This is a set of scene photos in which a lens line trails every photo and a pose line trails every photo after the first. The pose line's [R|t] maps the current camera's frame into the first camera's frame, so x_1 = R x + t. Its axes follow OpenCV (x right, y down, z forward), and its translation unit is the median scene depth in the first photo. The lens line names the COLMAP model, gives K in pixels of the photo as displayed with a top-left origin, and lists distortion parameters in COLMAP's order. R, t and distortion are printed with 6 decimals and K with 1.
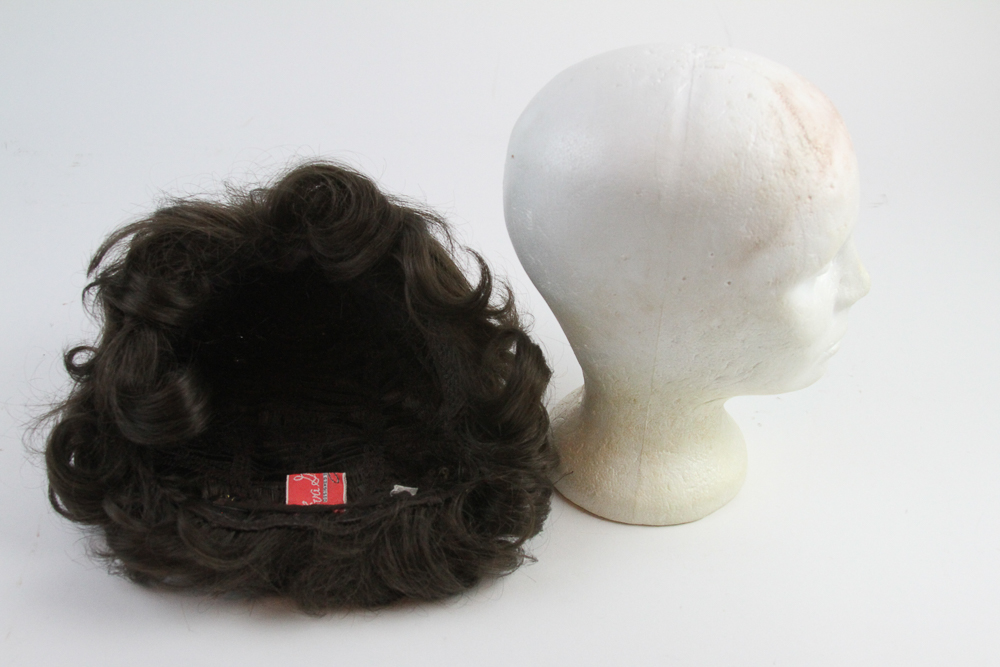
lens RADIAL K [[1353.6, 0, 499.8], [0, 1353.6, 329.1], [0, 0, 1]] dist [-0.051628, 0.000000]
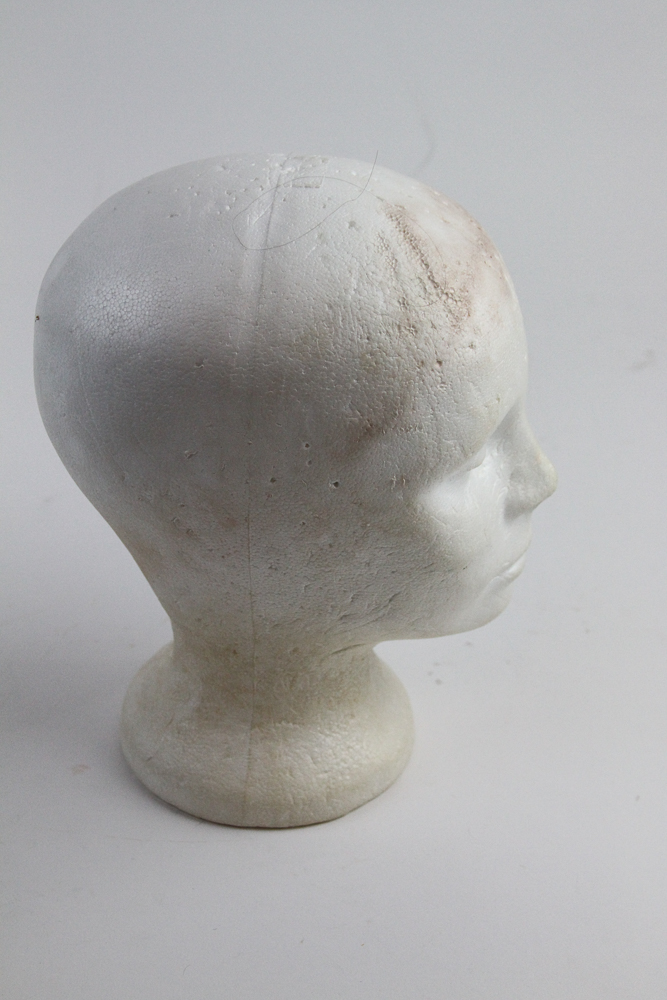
lens RADIAL K [[2028.0, 0, 333.5], [0, 2028.0, 504.4], [0, 0, 1]] dist [0.025901, 0.000000]
pose [[0.999524, -0.030303, 0.005732, 0.160154], [0.030449, 0.999161, -0.027377, 0.006168], [-0.004898, 0.027538, 0.999609, -0.080496]]
